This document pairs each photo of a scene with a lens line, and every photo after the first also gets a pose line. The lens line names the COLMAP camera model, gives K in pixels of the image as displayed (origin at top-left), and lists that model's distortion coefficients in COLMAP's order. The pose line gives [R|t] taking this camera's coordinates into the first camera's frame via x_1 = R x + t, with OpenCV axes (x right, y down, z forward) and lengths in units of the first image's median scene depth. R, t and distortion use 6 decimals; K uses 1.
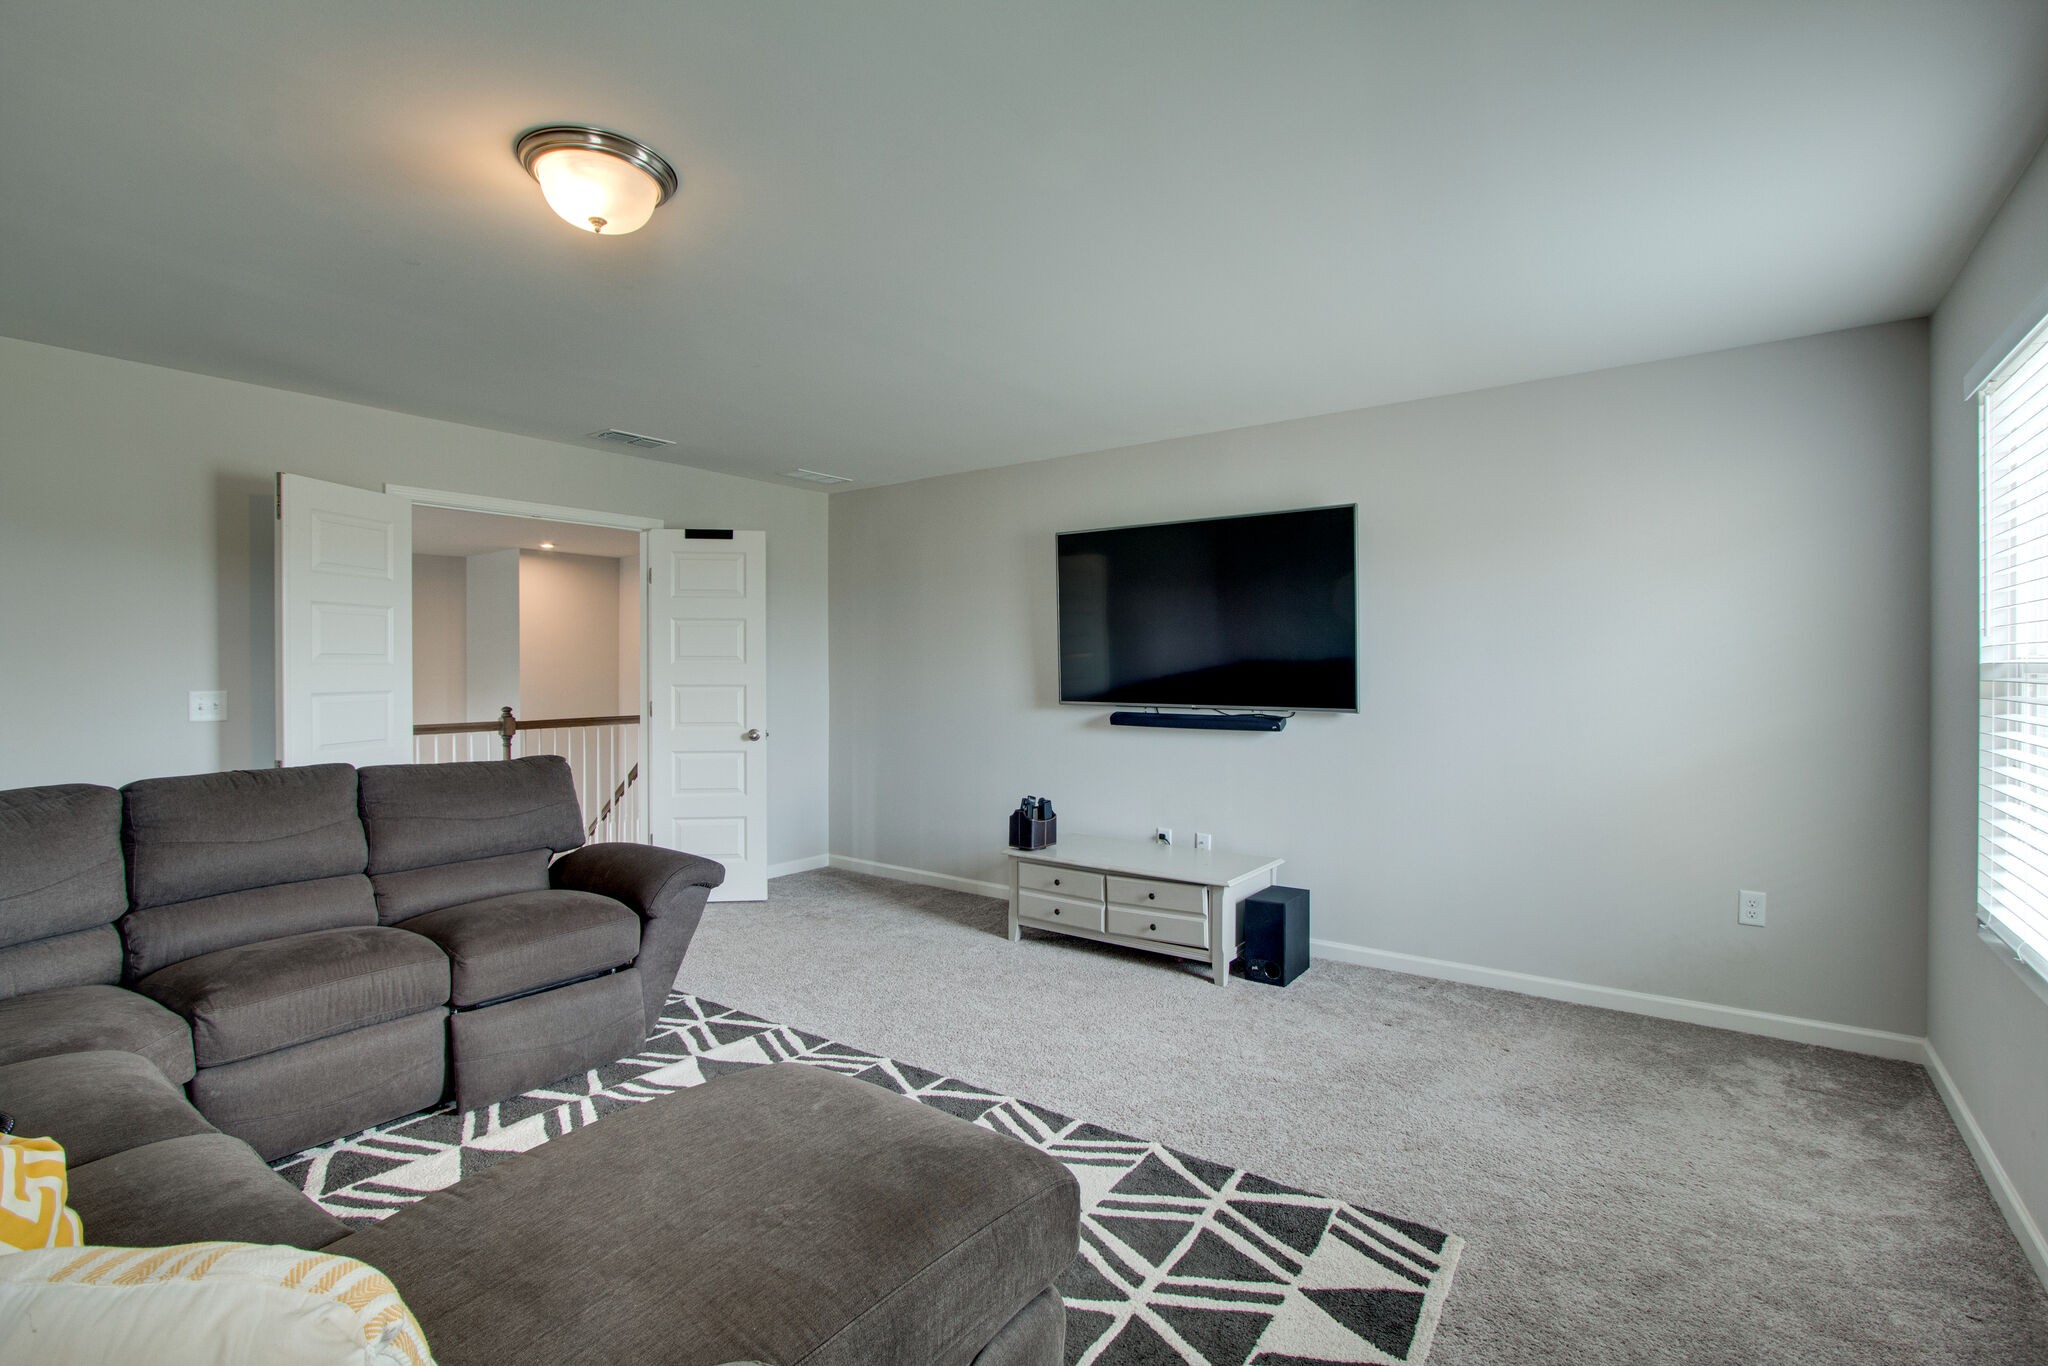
lens RADIAL K [[954.0, 0, 1014.3], [0, 954.0, 670.7], [0, 0, 1]] dist [-0.004776, -0.000464]
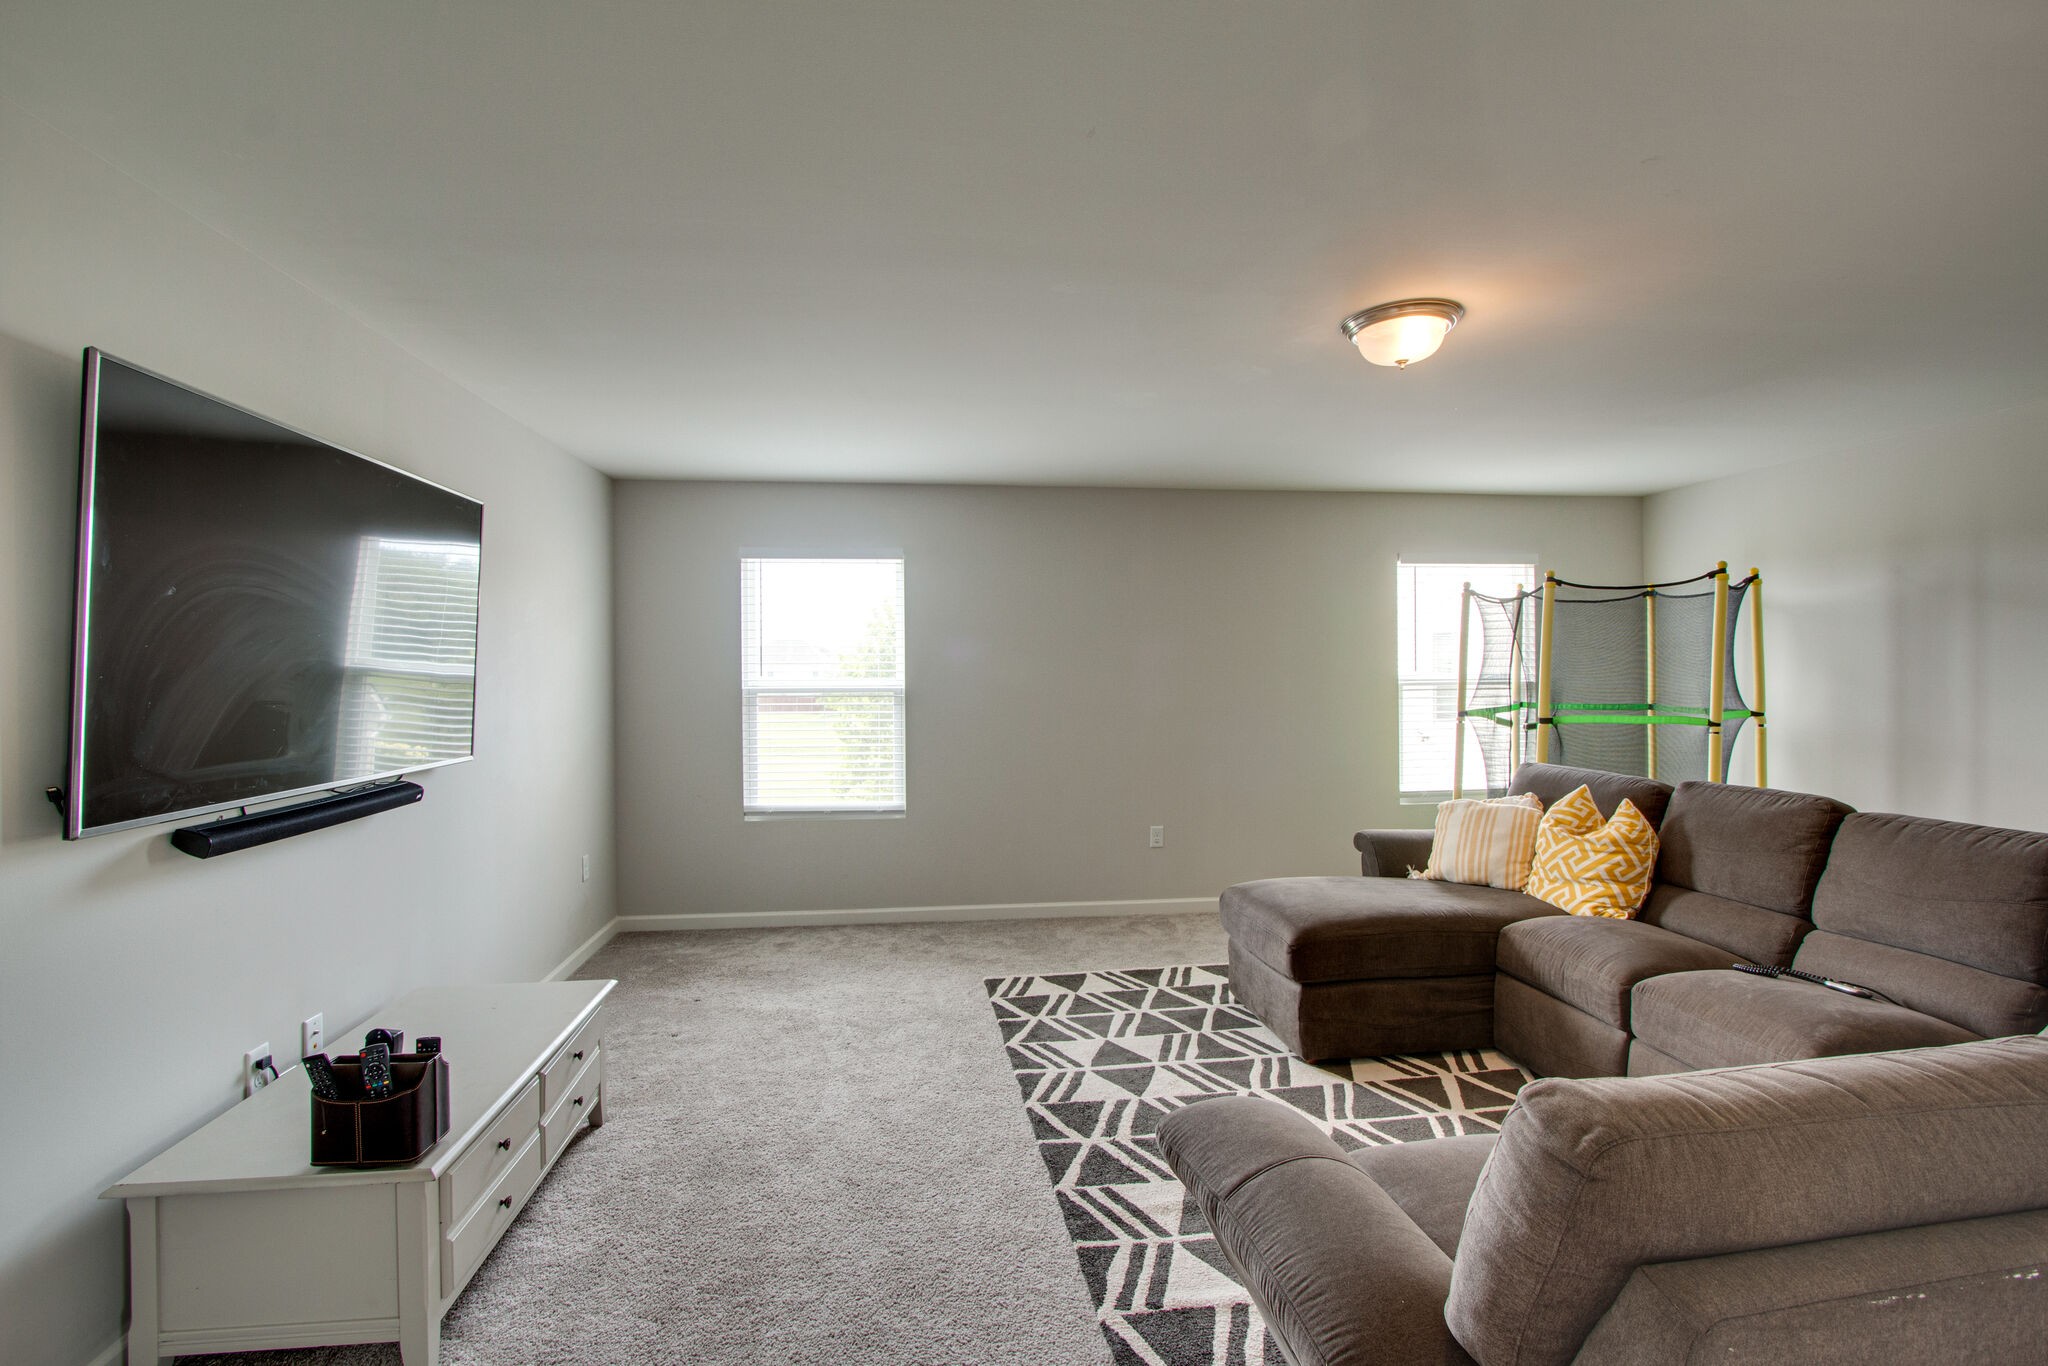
lens RADIAL K [[954.0, 0, 1018.8], [0, 954.0, 682.3], [0, 0, 1]] dist [-0.004776, -0.000464]
pose [[-0.697654, 0.004752, 0.716419, -0.854988], [0.015742, 0.999838, 0.008698, -0.035933], [-0.716262, 0.017346, -0.697616, 1.951928]]
